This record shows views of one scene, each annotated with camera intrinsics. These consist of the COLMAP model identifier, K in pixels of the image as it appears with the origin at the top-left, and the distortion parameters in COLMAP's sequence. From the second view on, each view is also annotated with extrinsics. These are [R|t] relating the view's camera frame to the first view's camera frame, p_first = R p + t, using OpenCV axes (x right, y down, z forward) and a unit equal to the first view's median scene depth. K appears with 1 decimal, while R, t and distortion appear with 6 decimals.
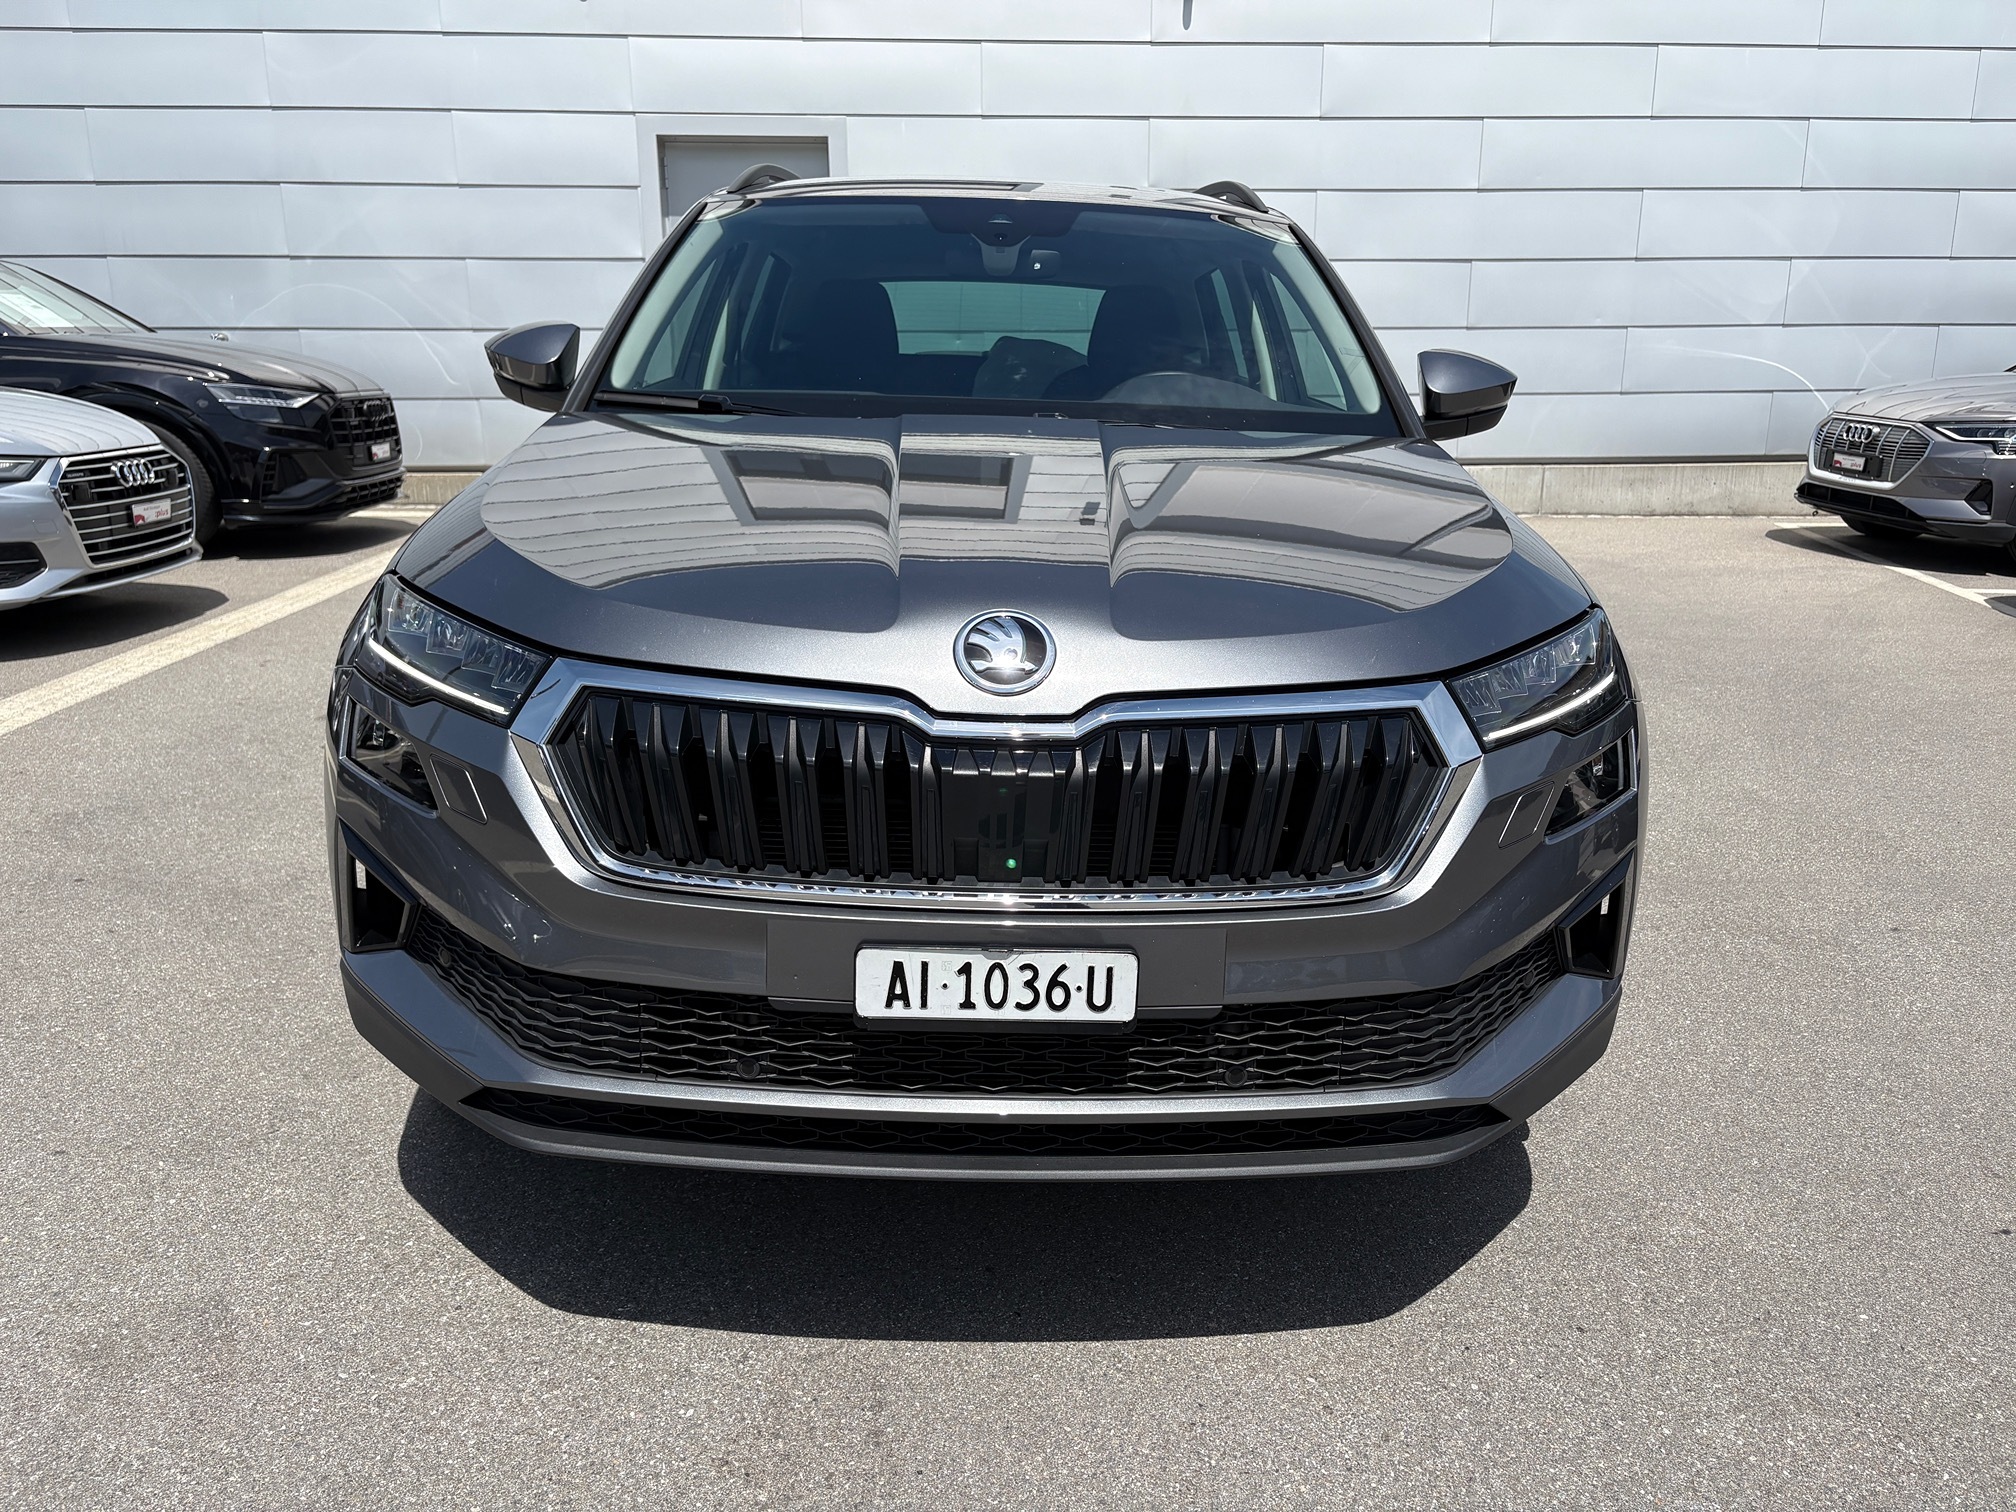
lens RADIAL K [[1535.8, 0, 1008.0], [0, 1535.8, 756.0], [0, 0, 1]] dist [0.085728, -0.101964]
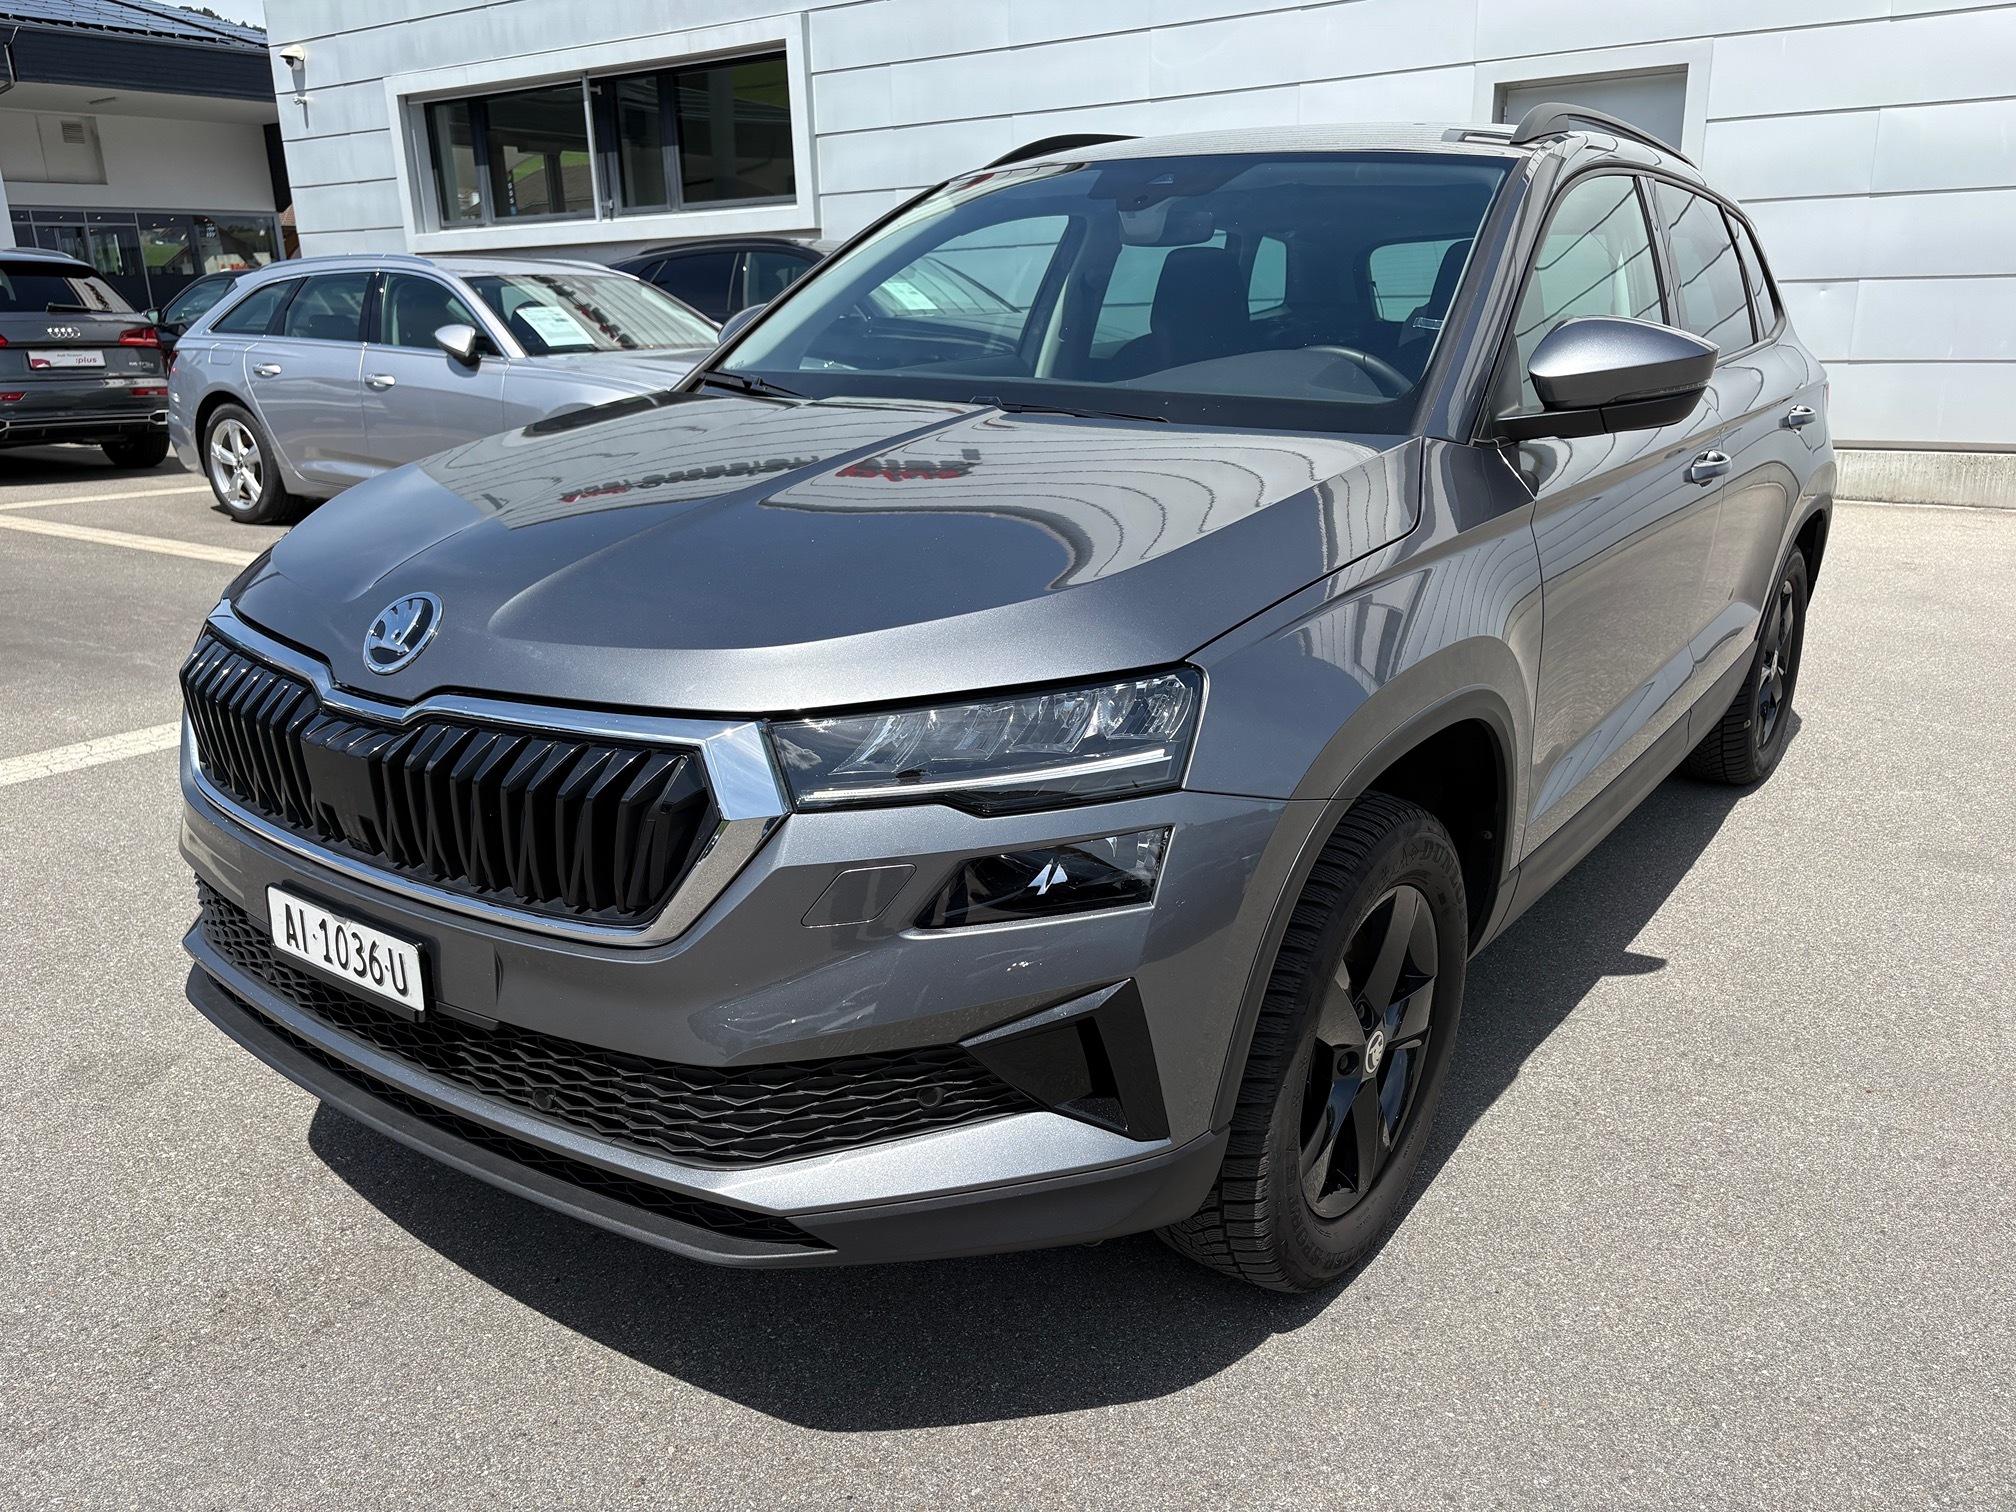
lens RADIAL K [[1561.4, 0, 1008.1], [0, 1561.4, 783.1], [0, 0, 1]] dist [0.003061, -0.000654]
pose [[0.784262, 0.160468, -0.599319, 0.981005], [-0.137268, 0.986913, 0.084620, -0.117066], [0.605054, 0.015903, 0.796025, 0.415419]]
